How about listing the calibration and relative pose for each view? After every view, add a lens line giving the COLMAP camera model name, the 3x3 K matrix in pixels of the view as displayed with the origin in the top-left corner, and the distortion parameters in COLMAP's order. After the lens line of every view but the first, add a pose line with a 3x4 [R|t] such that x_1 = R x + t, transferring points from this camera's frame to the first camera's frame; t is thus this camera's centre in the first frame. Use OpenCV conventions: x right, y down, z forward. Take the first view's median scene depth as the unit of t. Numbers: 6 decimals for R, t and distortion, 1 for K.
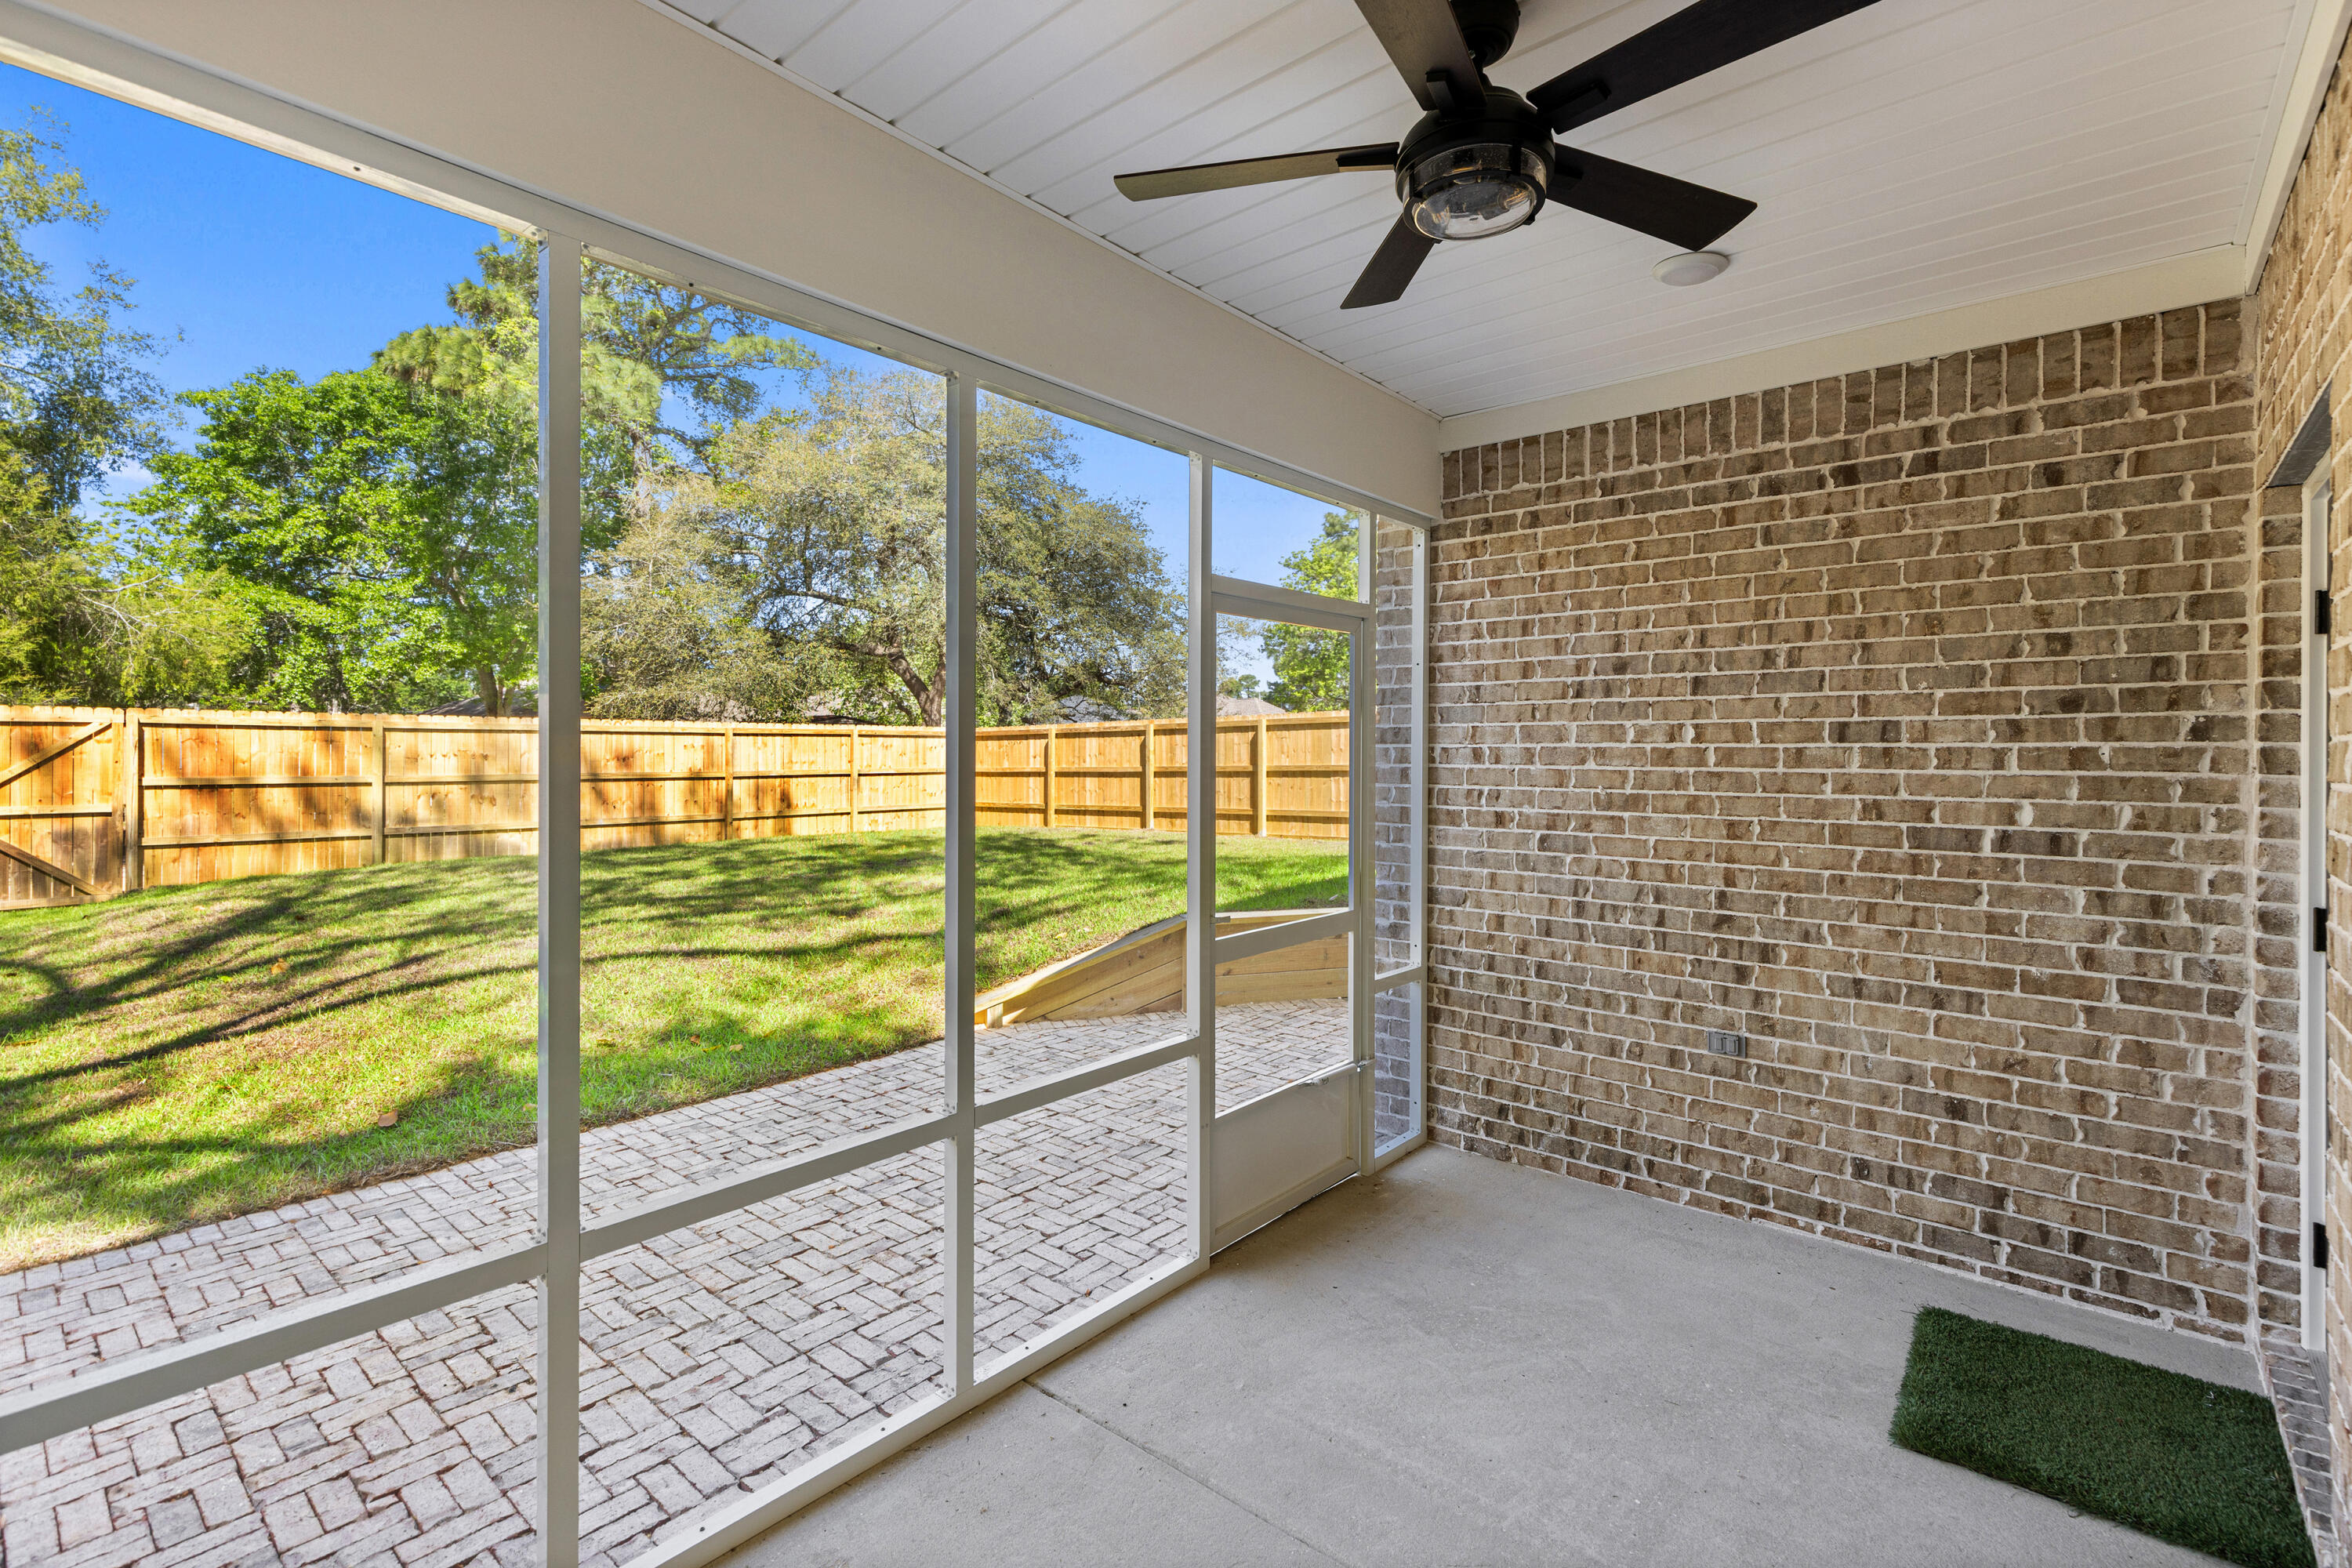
lens RADIAL K [[1068.6, 0, 1178.3], [0, 1068.6, 757.7], [0, 0, 1]] dist [0.006621, -0.000233]
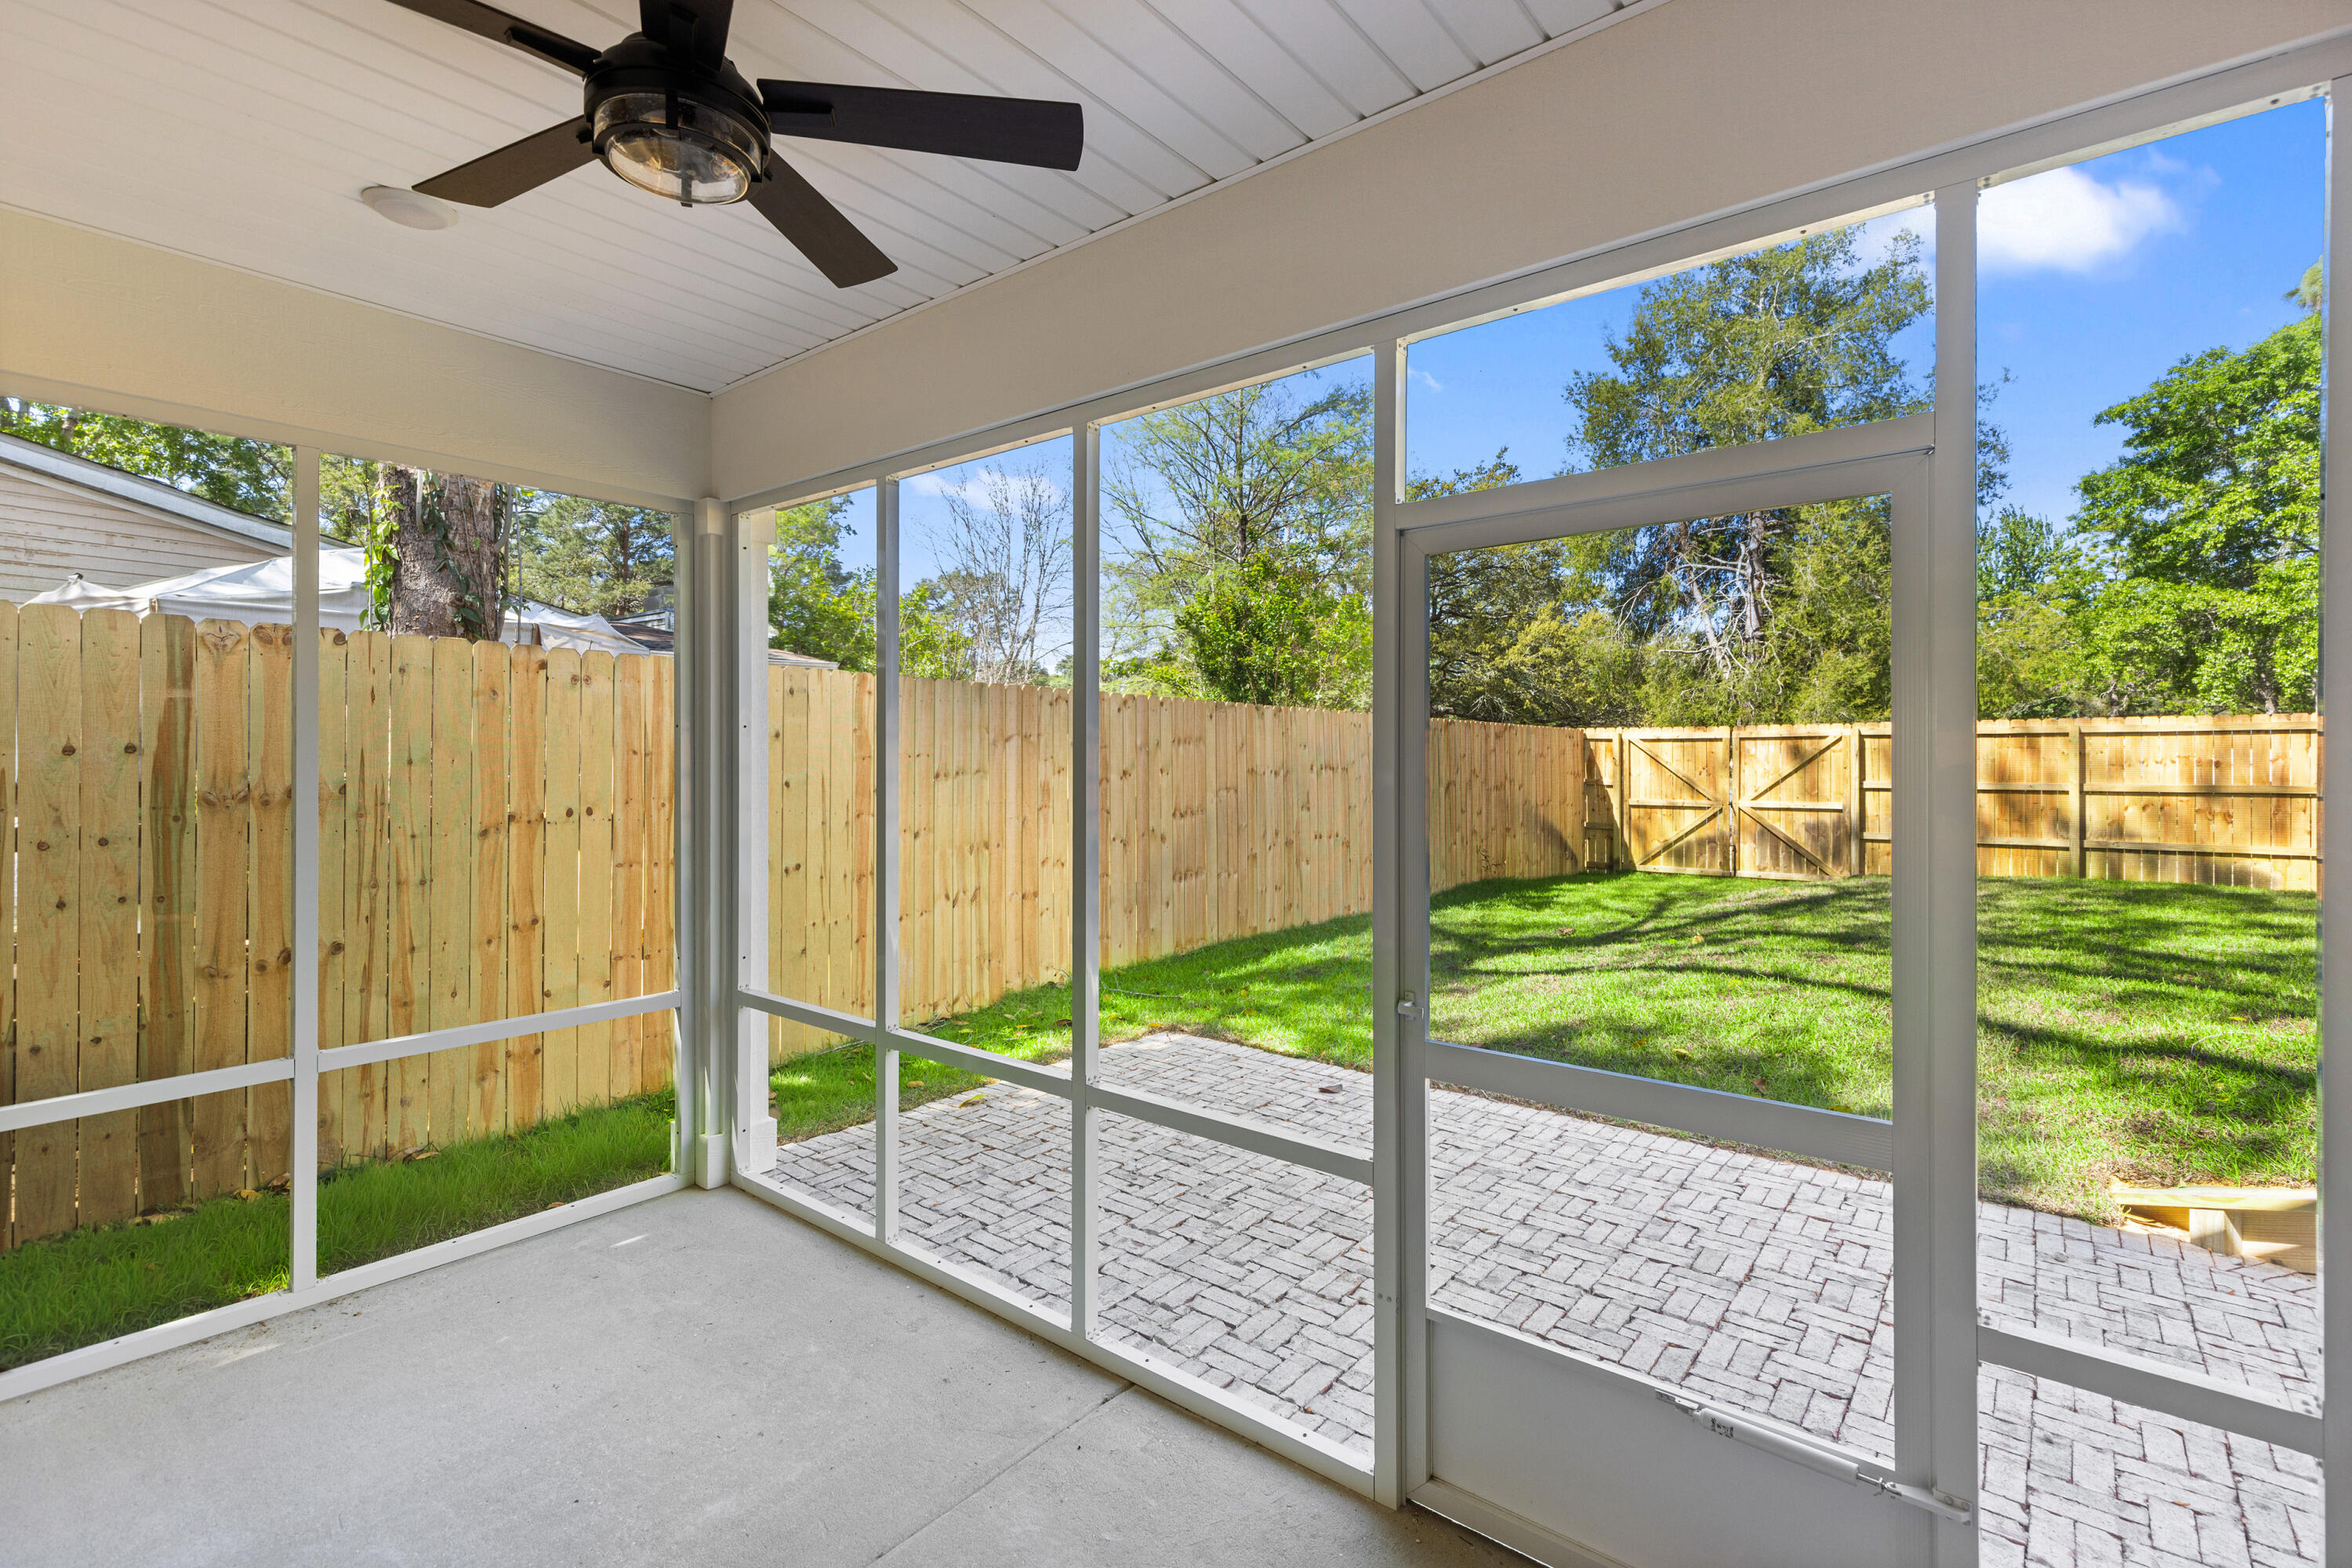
lens RADIAL K [[1055.5, 0, 1178.0], [0, 1055.5, 753.3], [0, 0, 1]] dist [0.003790, 0.000241]
pose [[0.018974, -0.009244, -0.999777, 0.614207], [-0.000565, 0.999957, -0.009256, -0.002794], [0.999820, 0.000740, 0.018968, 0.733264]]
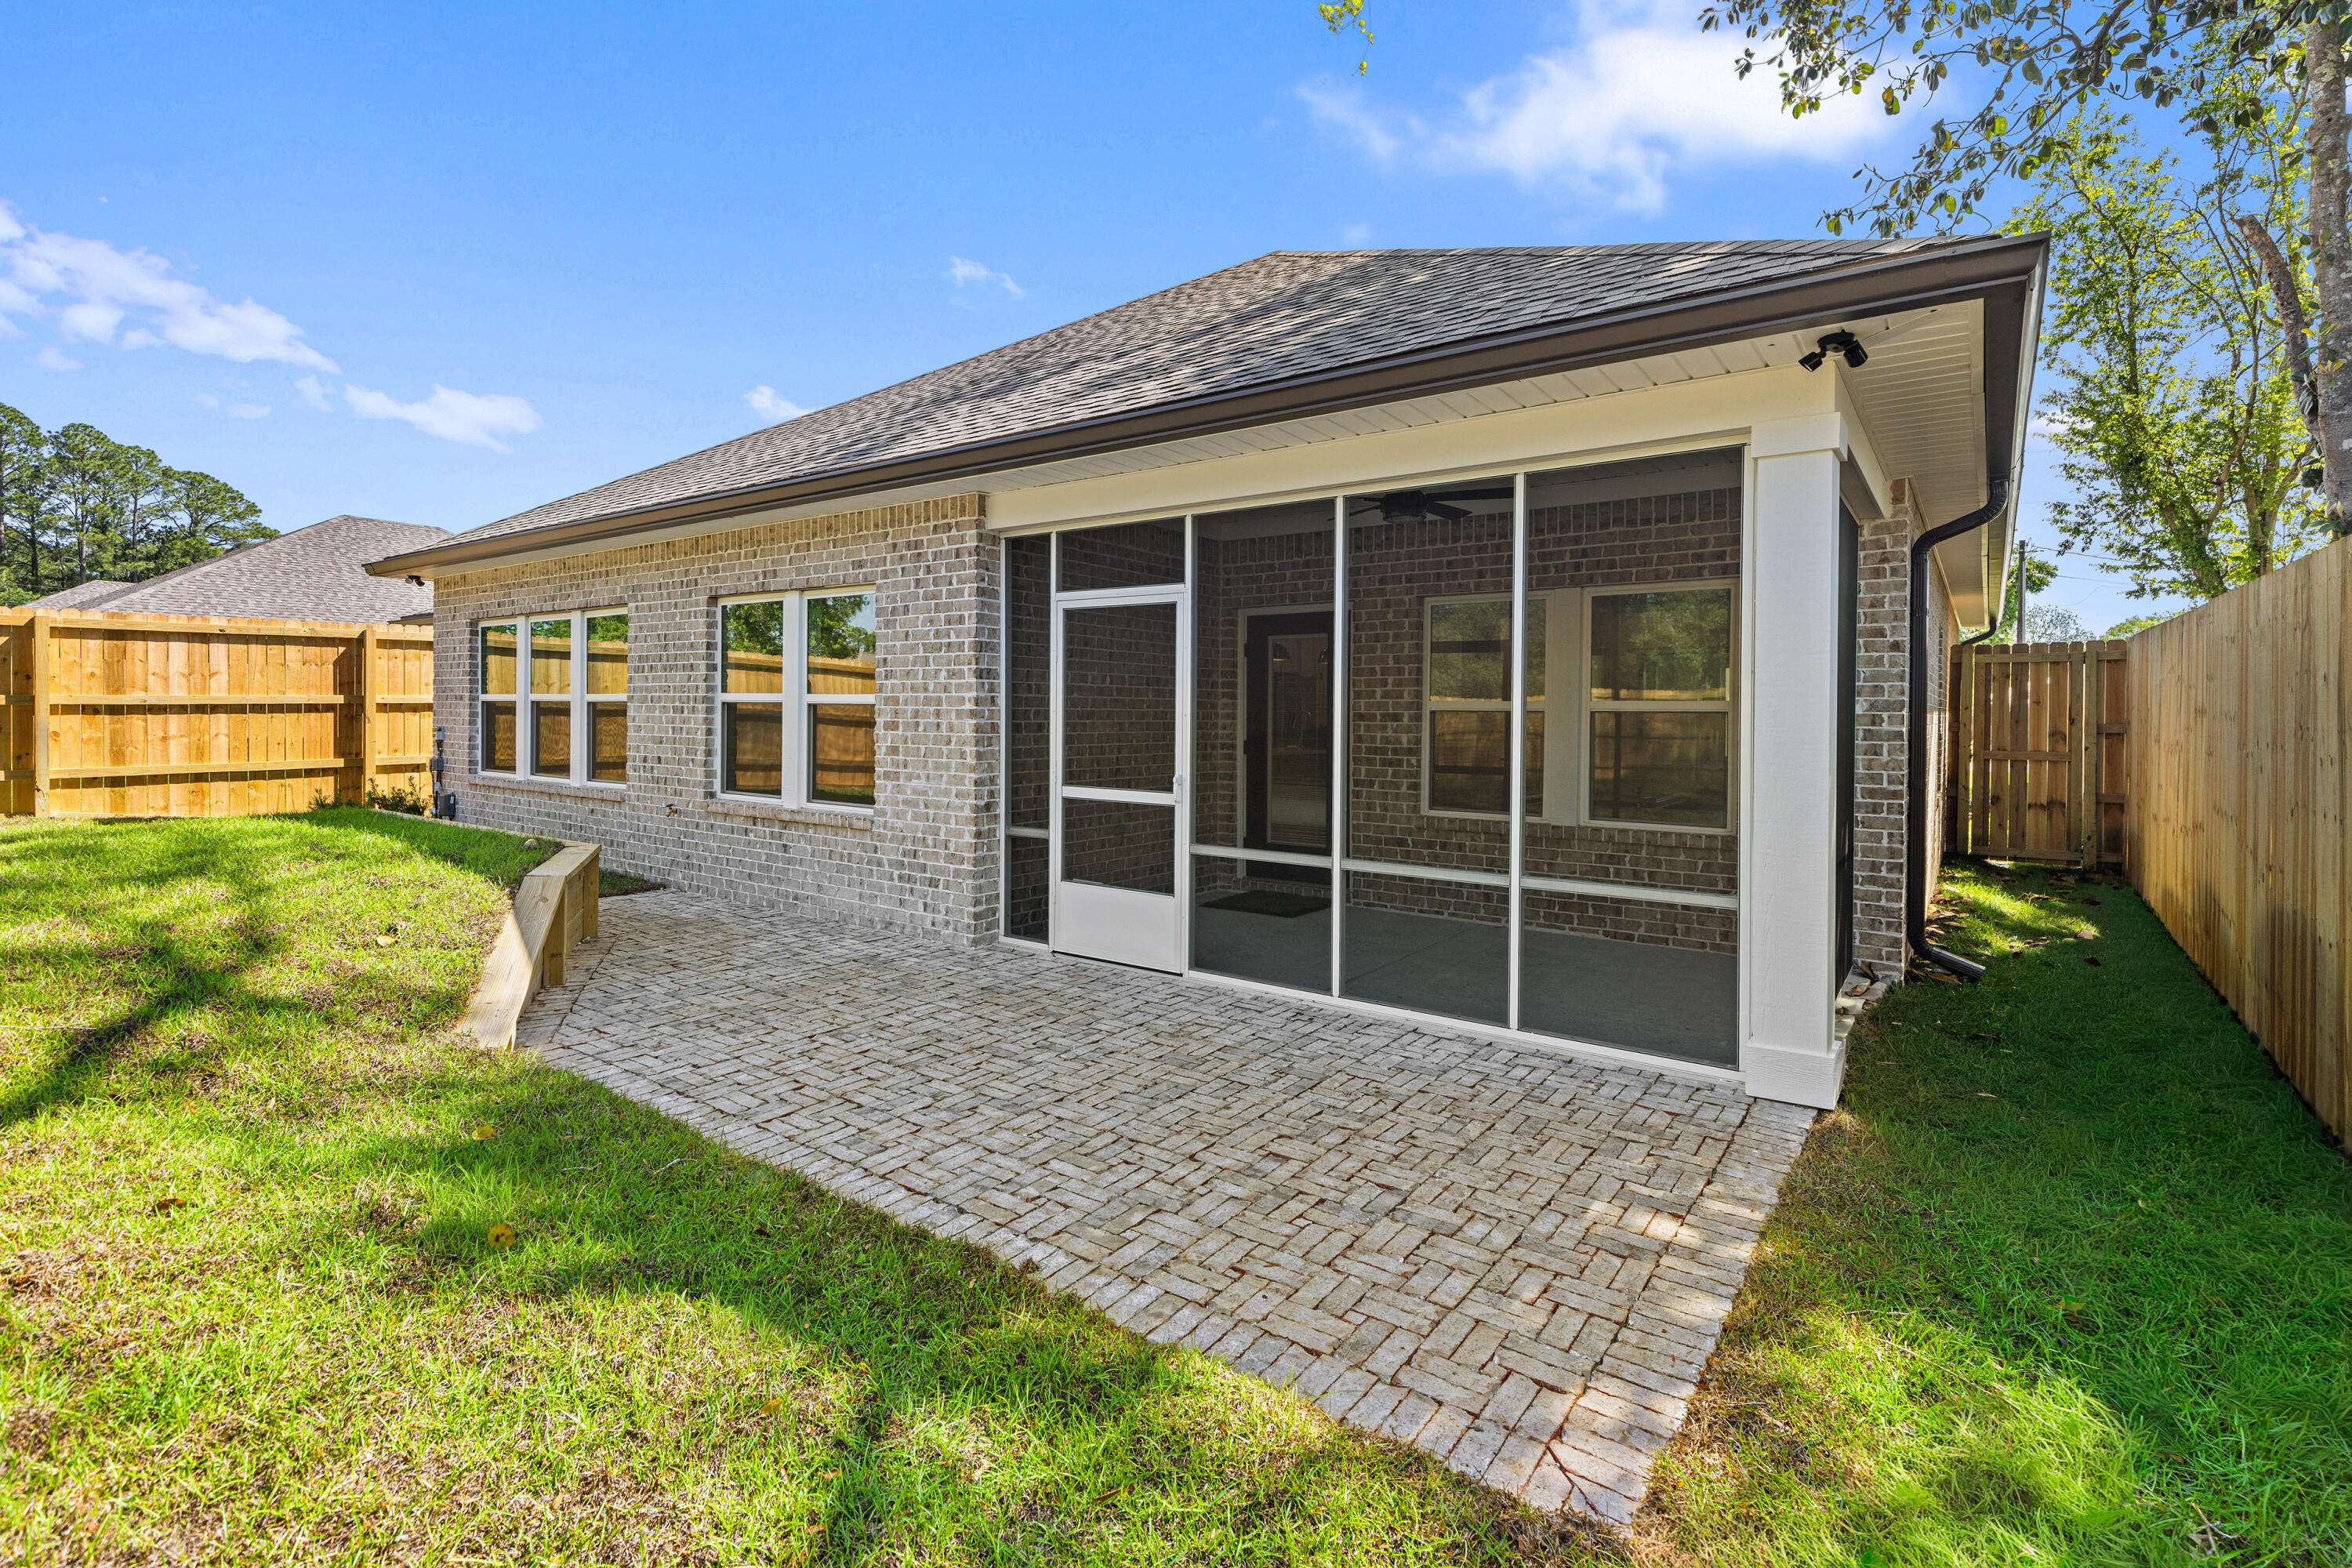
lens RADIAL K [[1088.9, 0, 1176.3], [0, 1088.9, 715.6], [0, 0, 1]] dist [0.001597, -0.000048]
pose [[-0.065166, -0.008795, 0.997836, -1.534124], [-0.008087, 0.999933, 0.008285, 0.025943], [-0.997842, -0.007530, -0.065233, 0.988880]]
